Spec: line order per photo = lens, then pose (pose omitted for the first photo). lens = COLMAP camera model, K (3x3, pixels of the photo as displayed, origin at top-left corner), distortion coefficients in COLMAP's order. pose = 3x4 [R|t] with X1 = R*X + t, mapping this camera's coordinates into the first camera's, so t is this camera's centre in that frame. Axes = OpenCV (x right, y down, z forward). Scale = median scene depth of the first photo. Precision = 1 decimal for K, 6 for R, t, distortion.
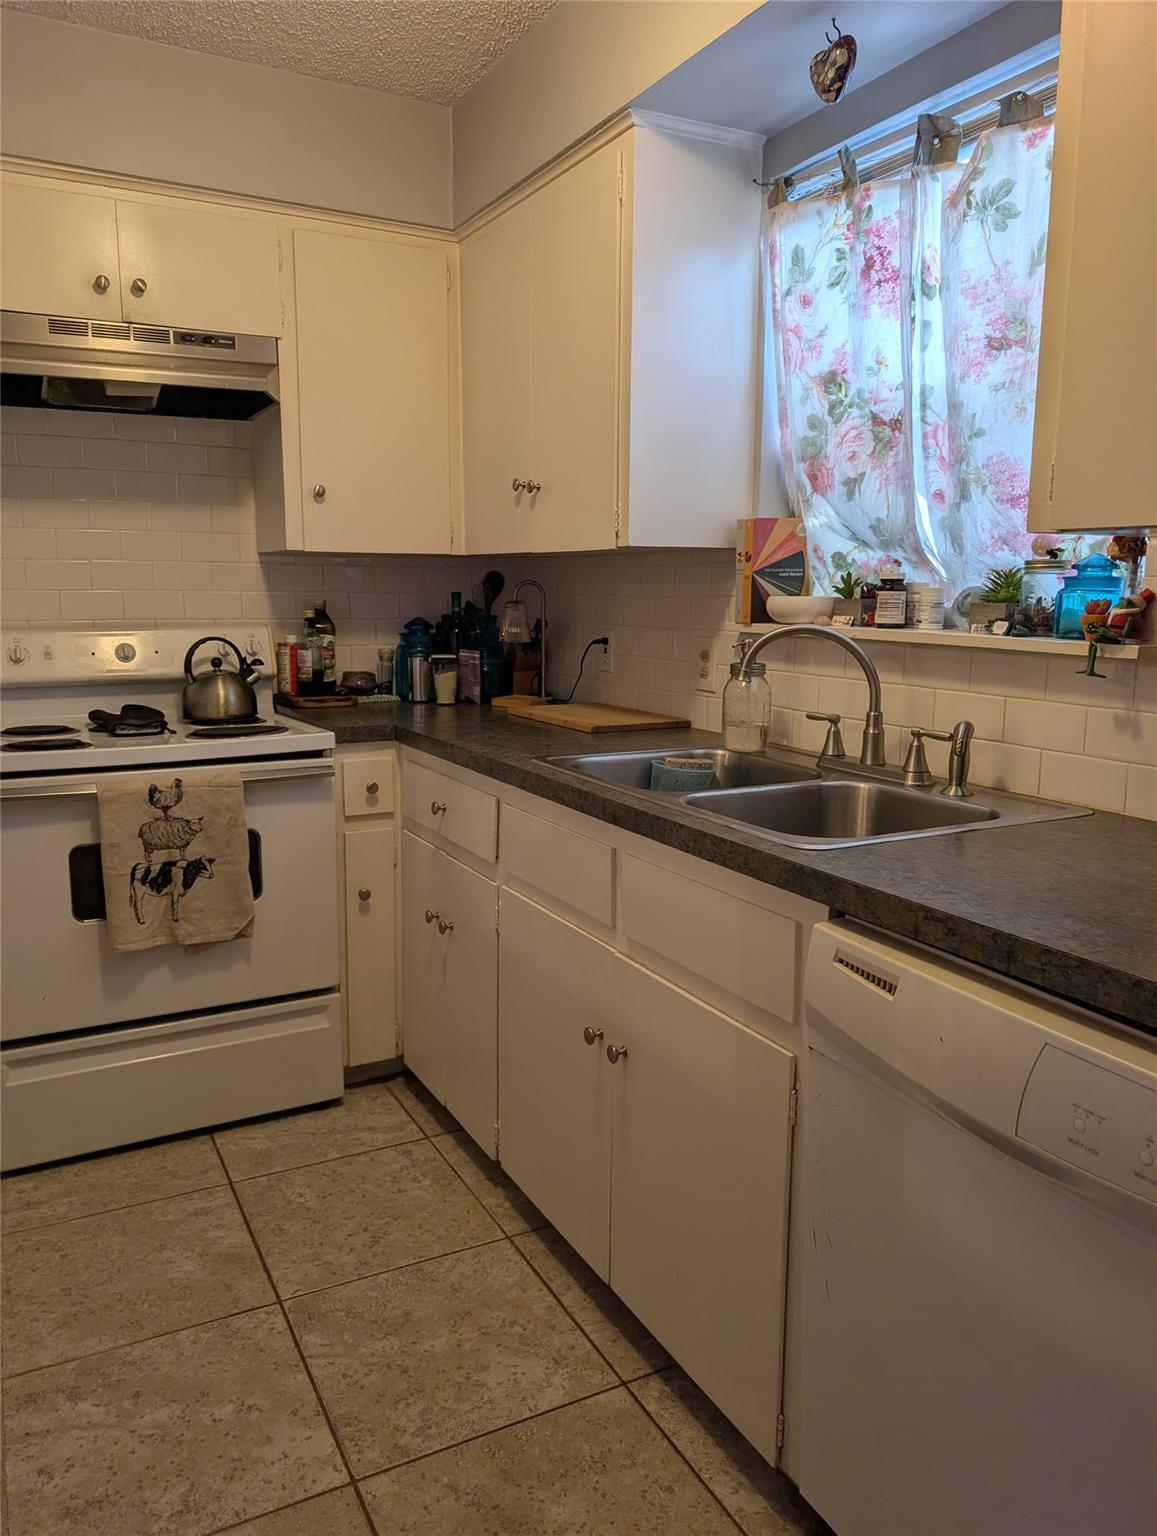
lens RADIAL K [[1105.4, 0, 564.4], [0, 1105.4, 767.0], [0, 0, 1]] dist [0.018623, -0.020256]
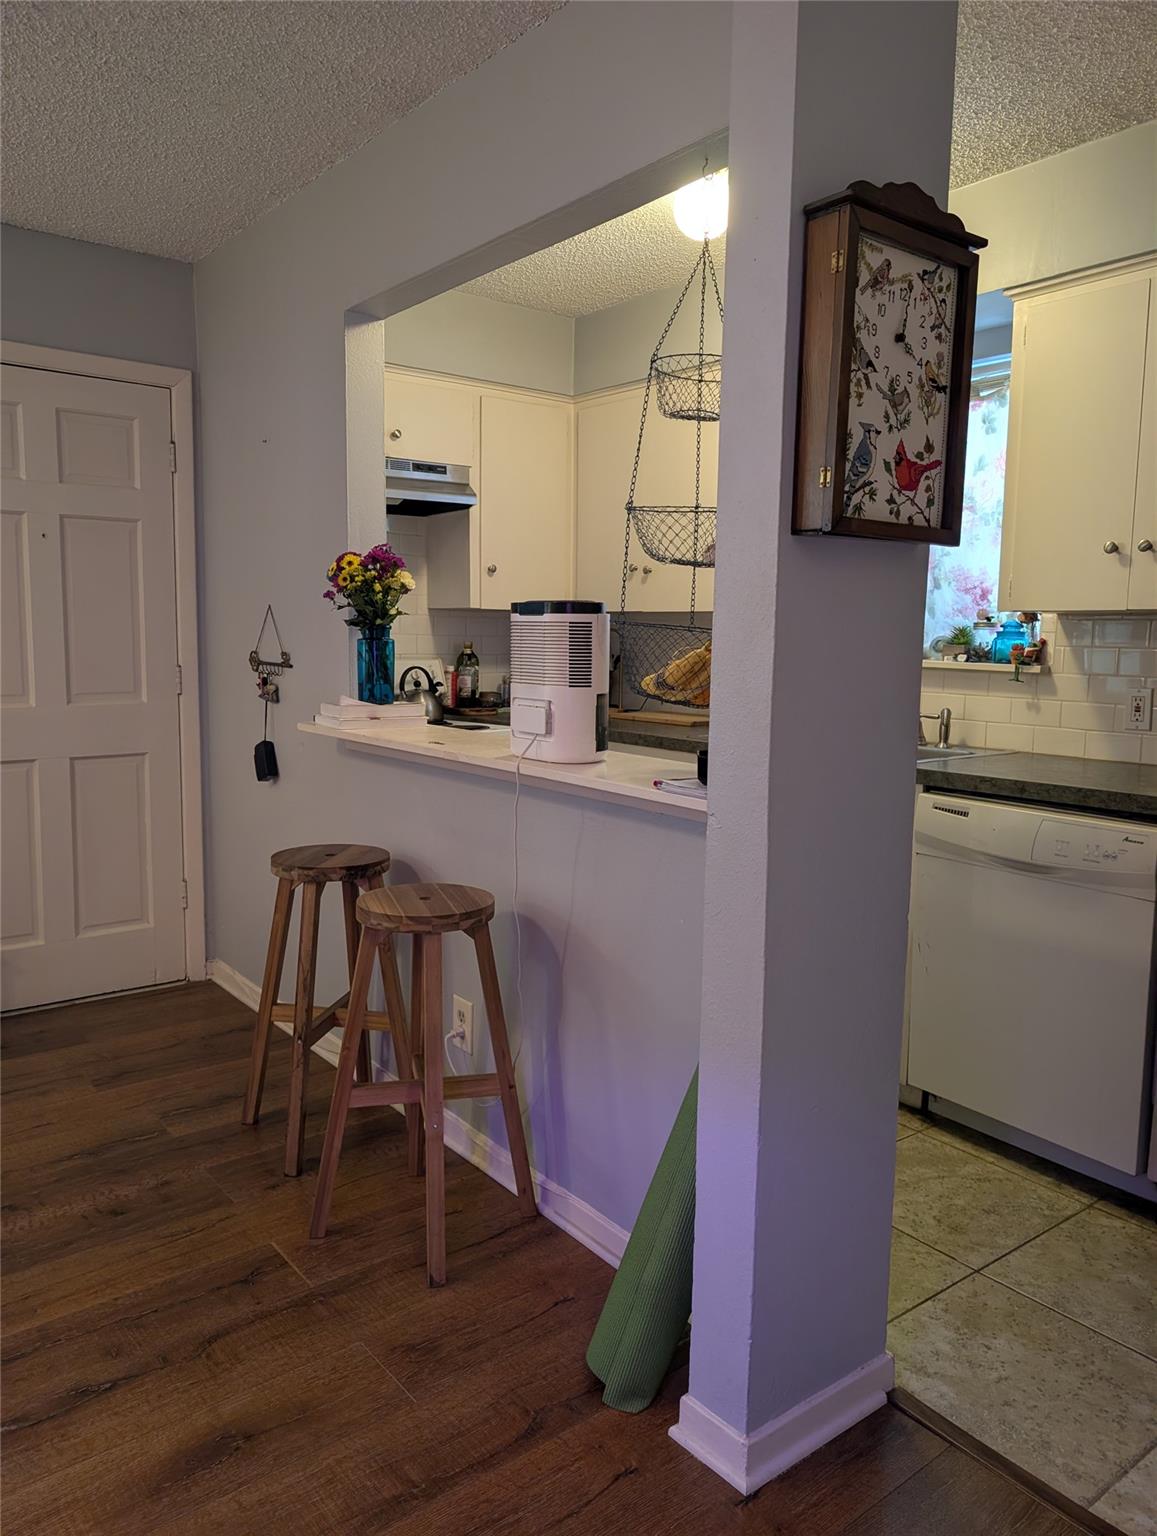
lens RADIAL K [[1105.4, 0, 565.0], [0, 1105.4, 761.7], [0, 0, 1]] dist [0.018623, -0.020256]
pose [[0.984389, -0.012157, 0.175586, -0.467400], [0.019967, 0.998885, -0.042781, 0.090450], [-0.174870, 0.045620, 0.983534, -0.557288]]
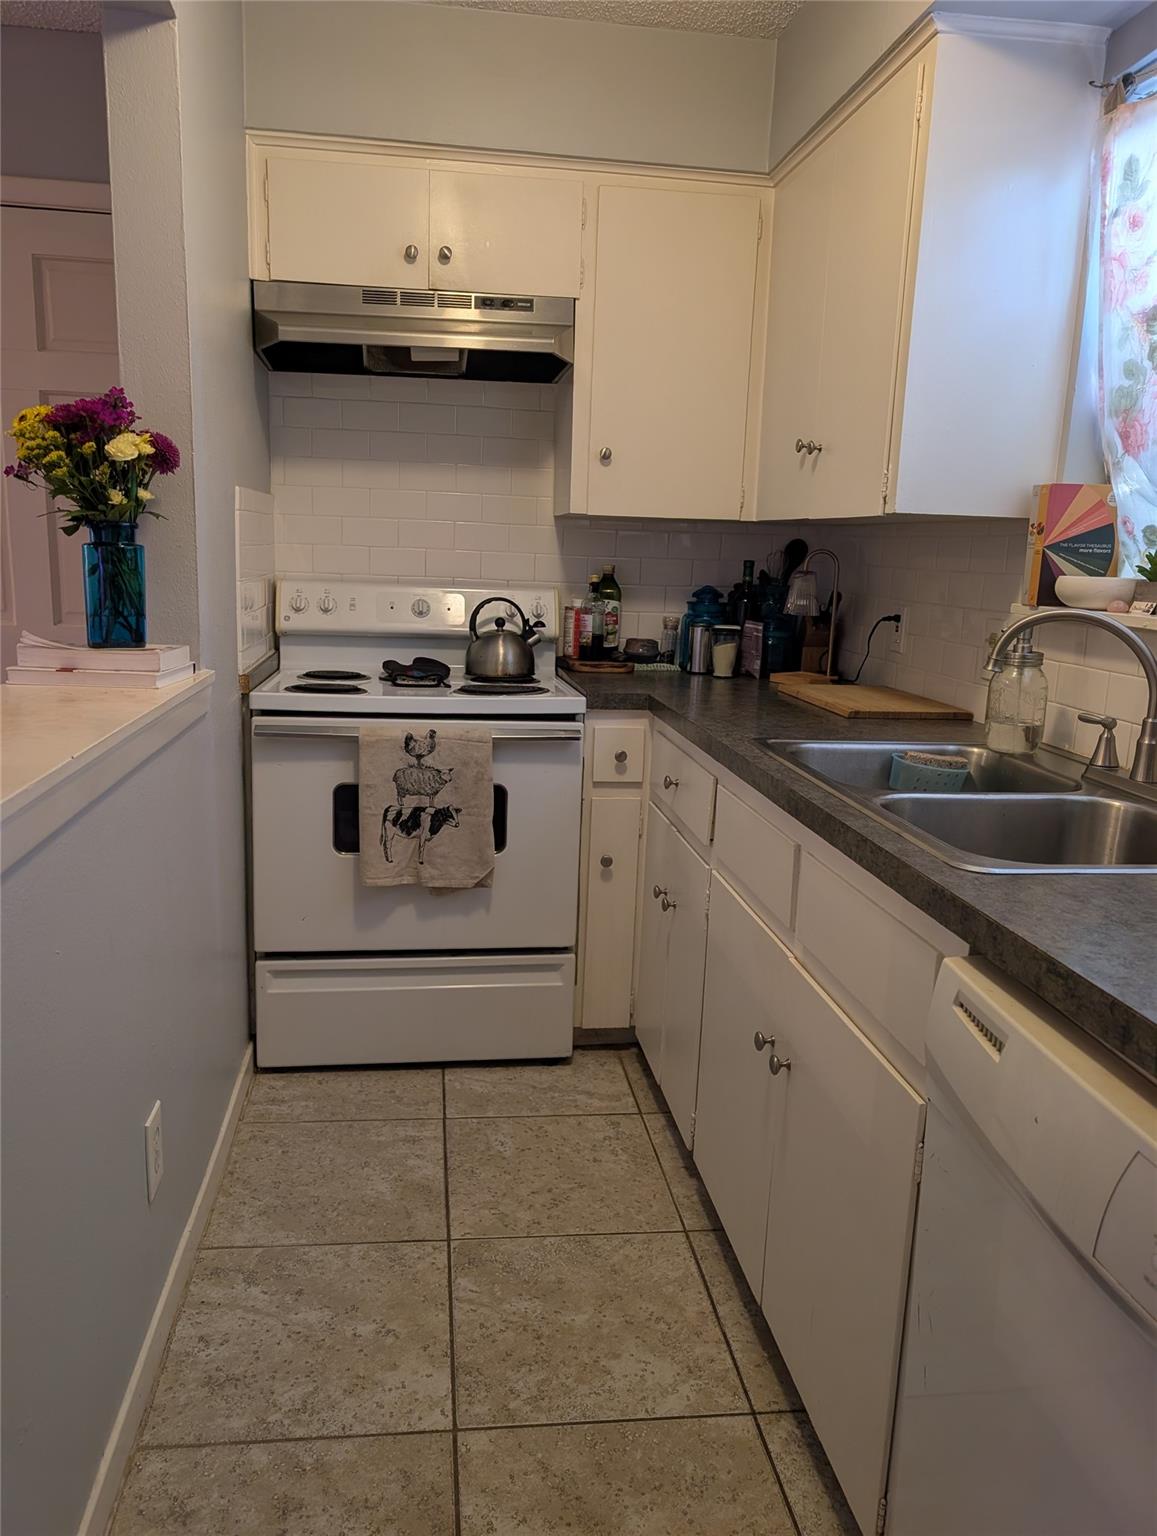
lens RADIAL K [[1105.4, 0, 574.1], [0, 1105.4, 775.8], [0, 0, 1]] dist [0.018623, -0.020256]
pose [[0.938140, 0.097846, -0.332144, 0.132921], [-0.086950, 0.995077, 0.047549, -0.007649], [0.335161, -0.015728, 0.942030, 0.060385]]
